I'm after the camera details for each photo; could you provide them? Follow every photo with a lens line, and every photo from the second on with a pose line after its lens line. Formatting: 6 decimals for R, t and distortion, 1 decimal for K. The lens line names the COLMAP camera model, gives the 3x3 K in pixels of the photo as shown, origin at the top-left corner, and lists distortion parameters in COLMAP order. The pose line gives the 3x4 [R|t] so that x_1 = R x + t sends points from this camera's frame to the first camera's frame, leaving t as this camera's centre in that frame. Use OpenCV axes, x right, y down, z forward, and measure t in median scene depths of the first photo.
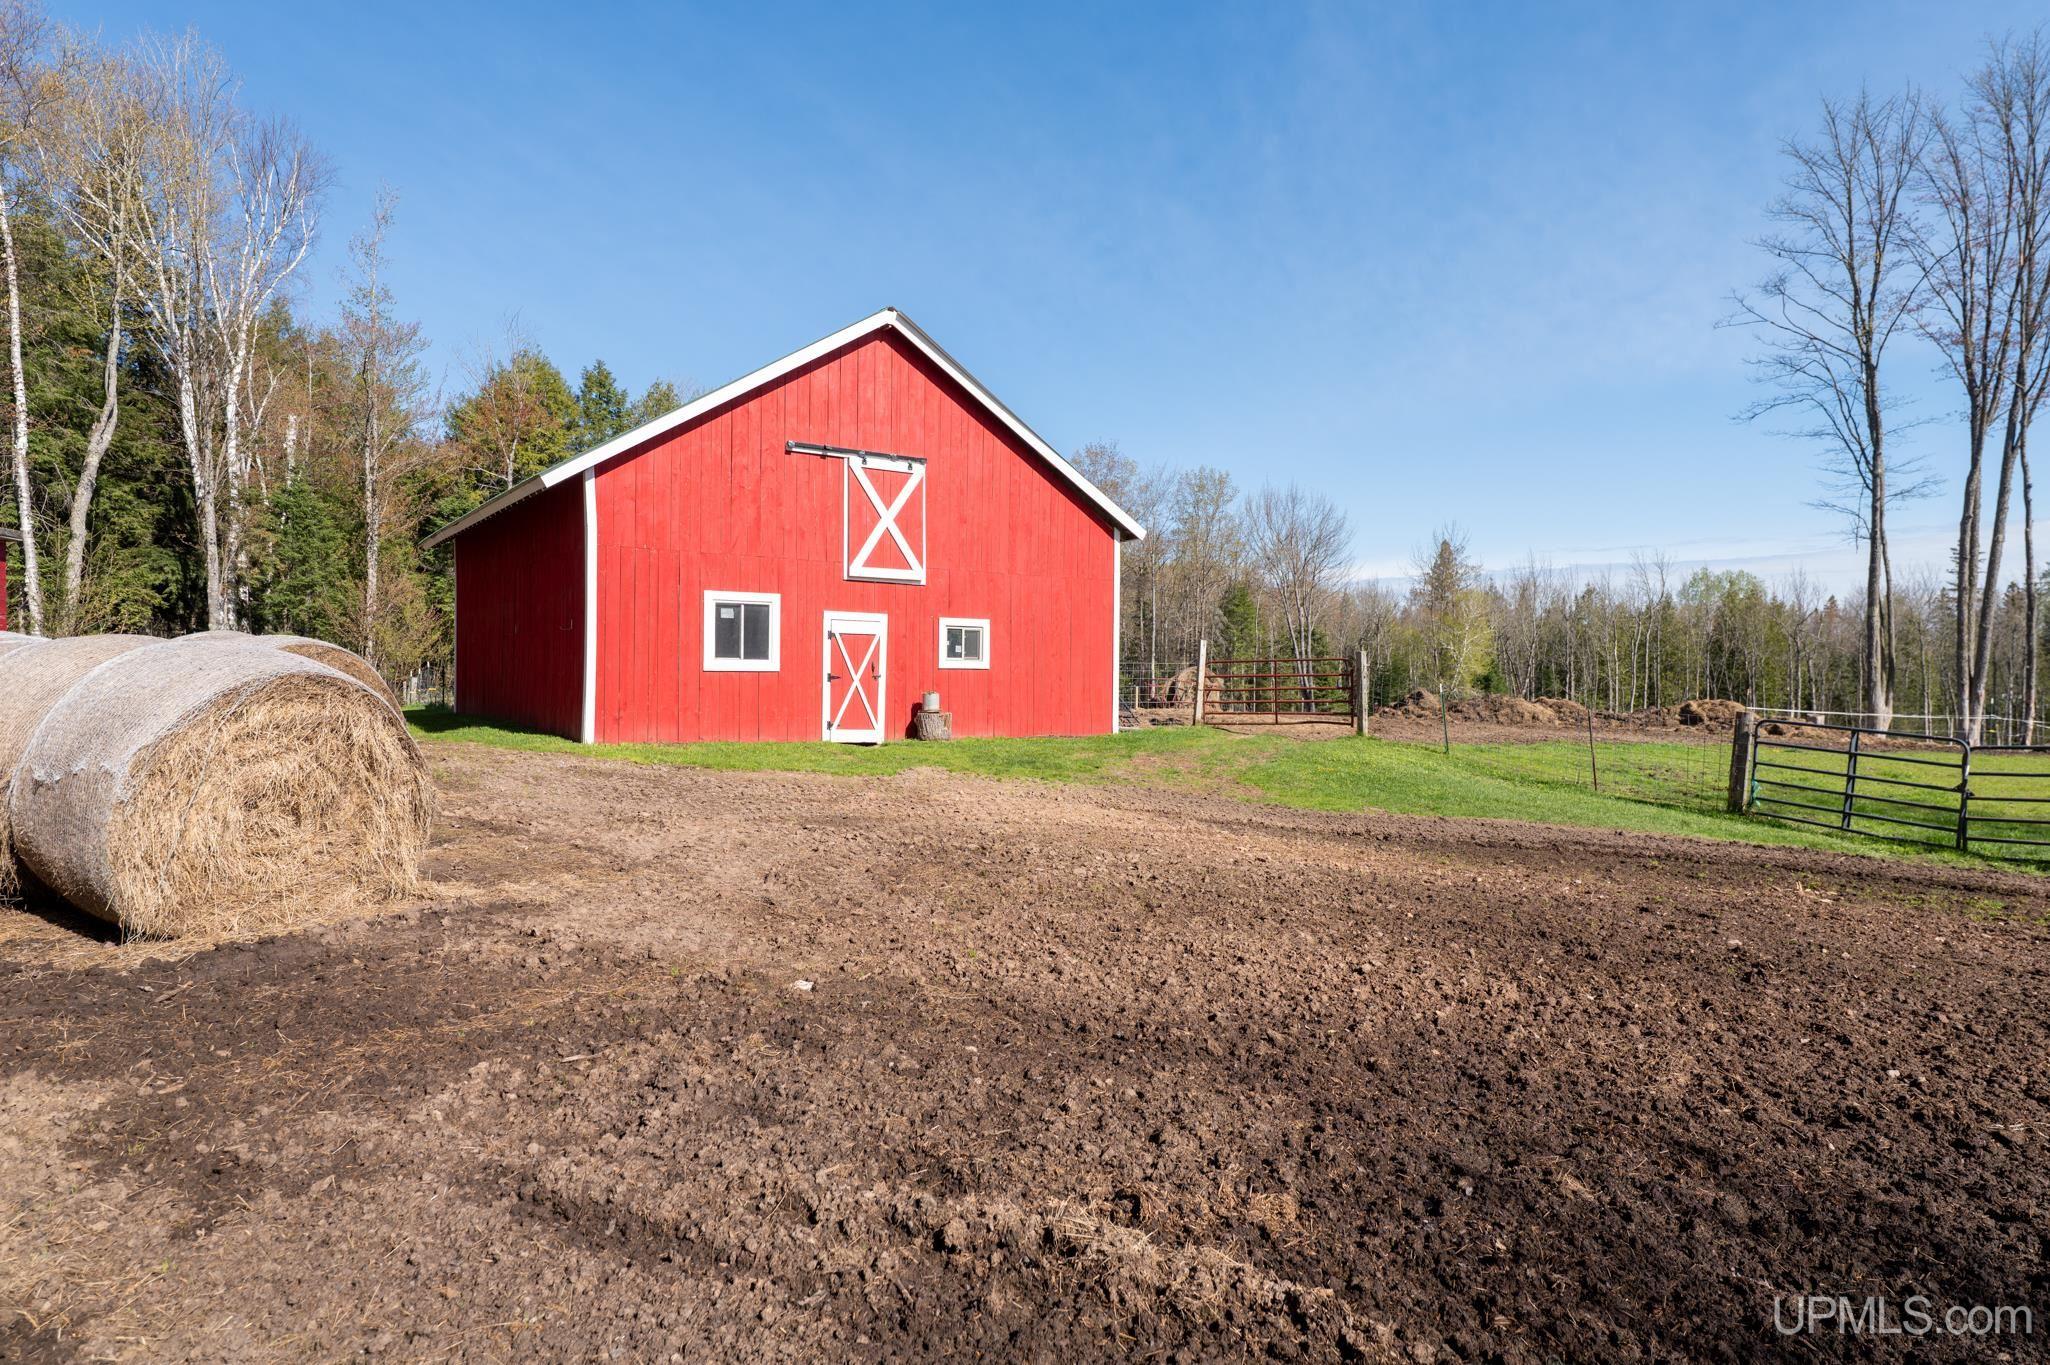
lens RADIAL K [[1137.8, 0, 1025.5], [0, 1137.8, 686.4], [0, 0, 1]] dist [-0.001240, -0.000006]
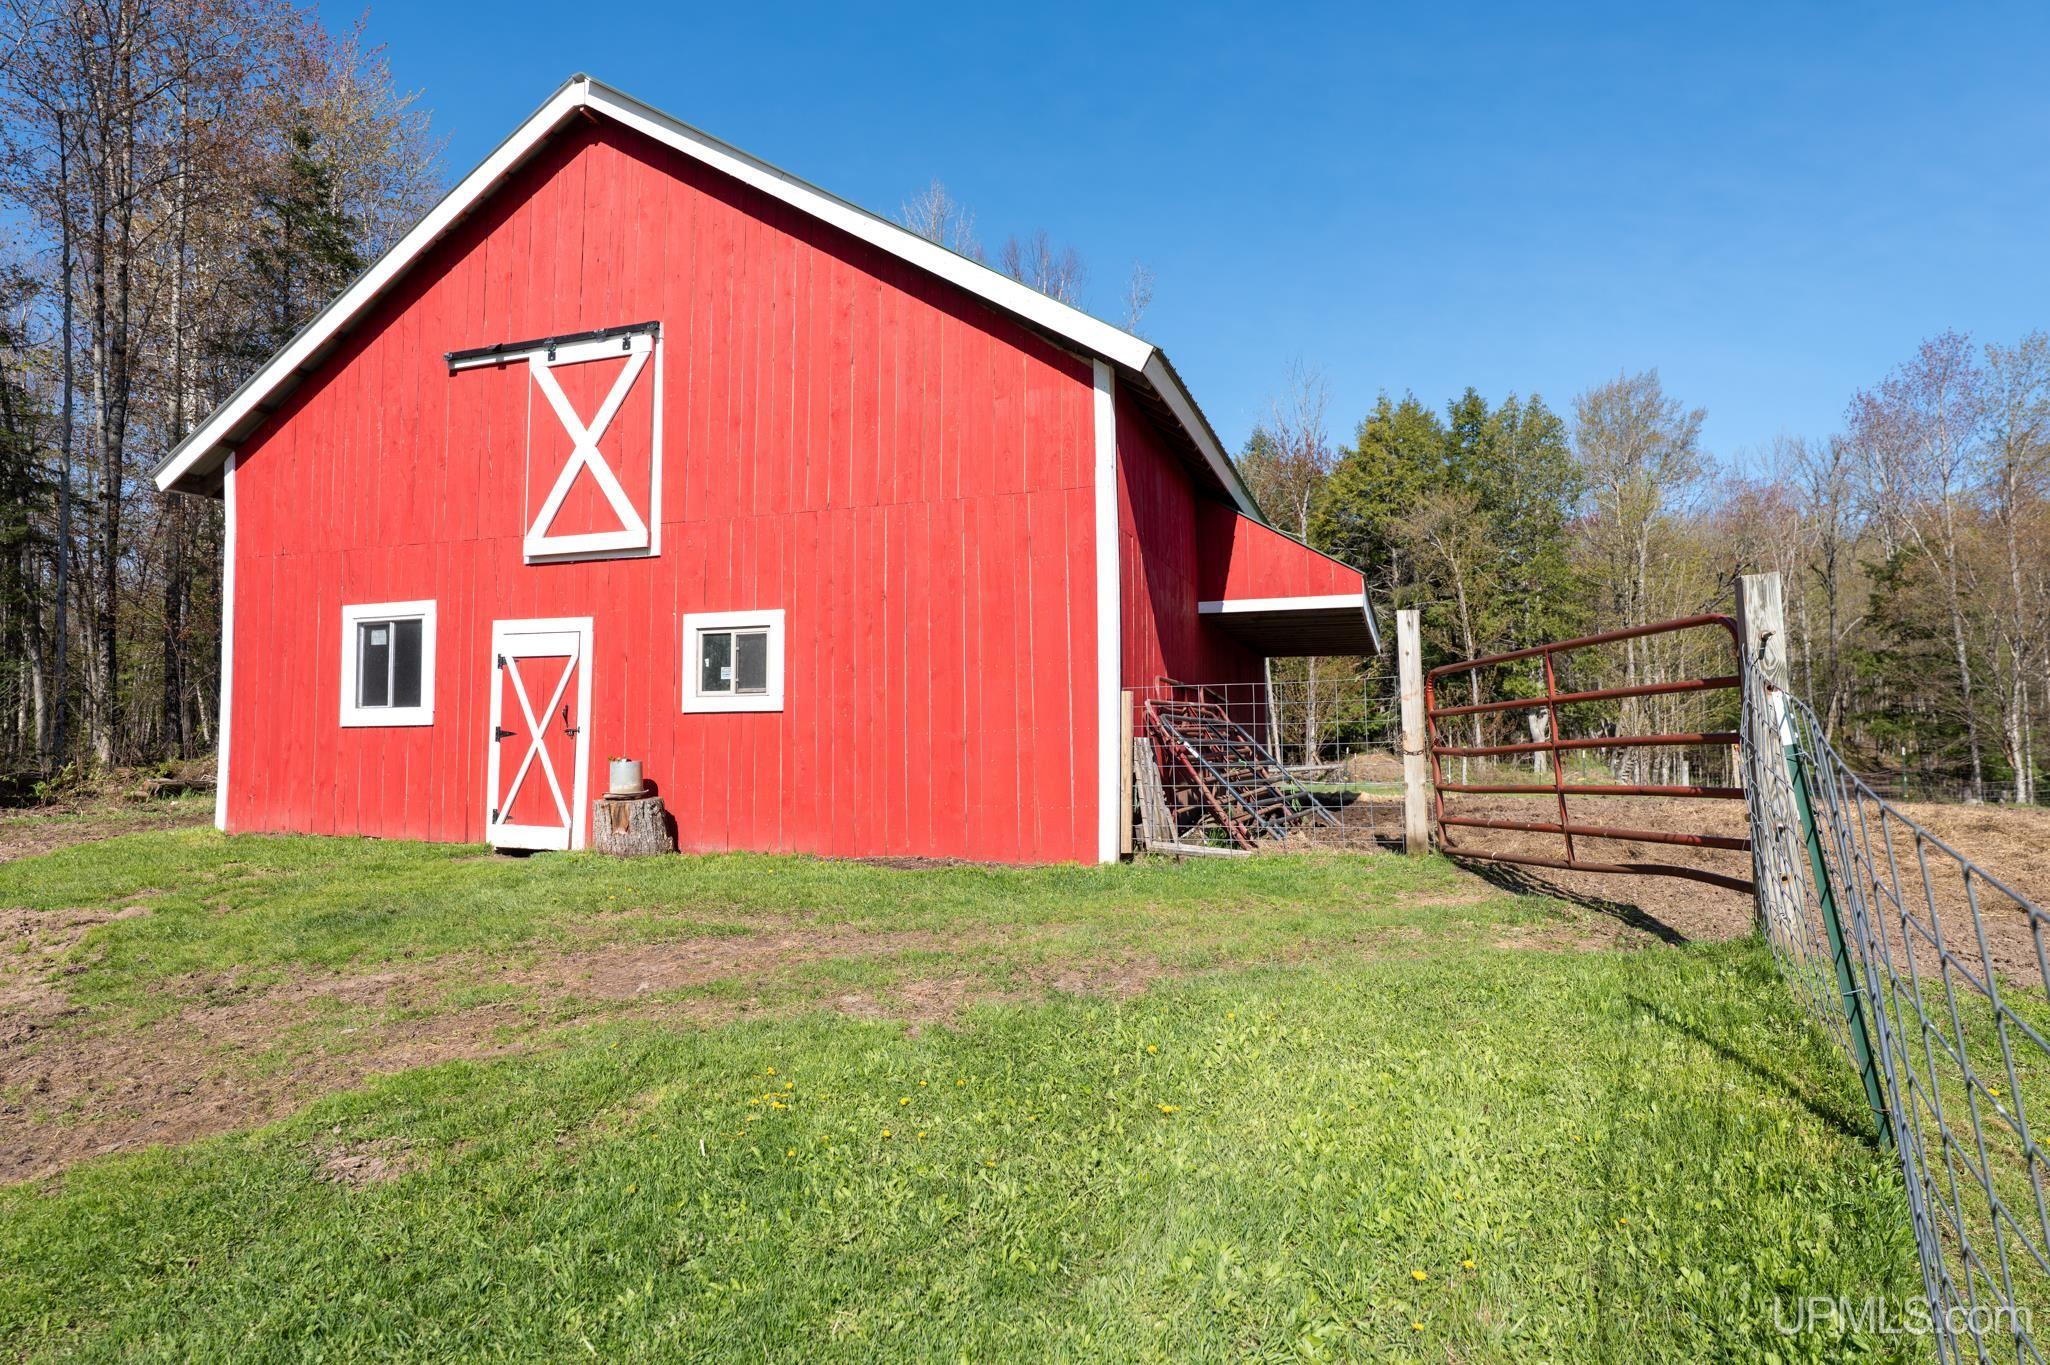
lens RADIAL K [[1137.8, 0, 1024.5], [0, 1137.8, 681.8], [0, 0, 1]] dist [-0.001240, -0.000006]
pose [[0.600907, -0.057626, -0.797239, 0.443017], [0.001771, 0.997491, -0.070765, 0.007479], [0.799317, 0.041111, 0.599501, 0.838989]]
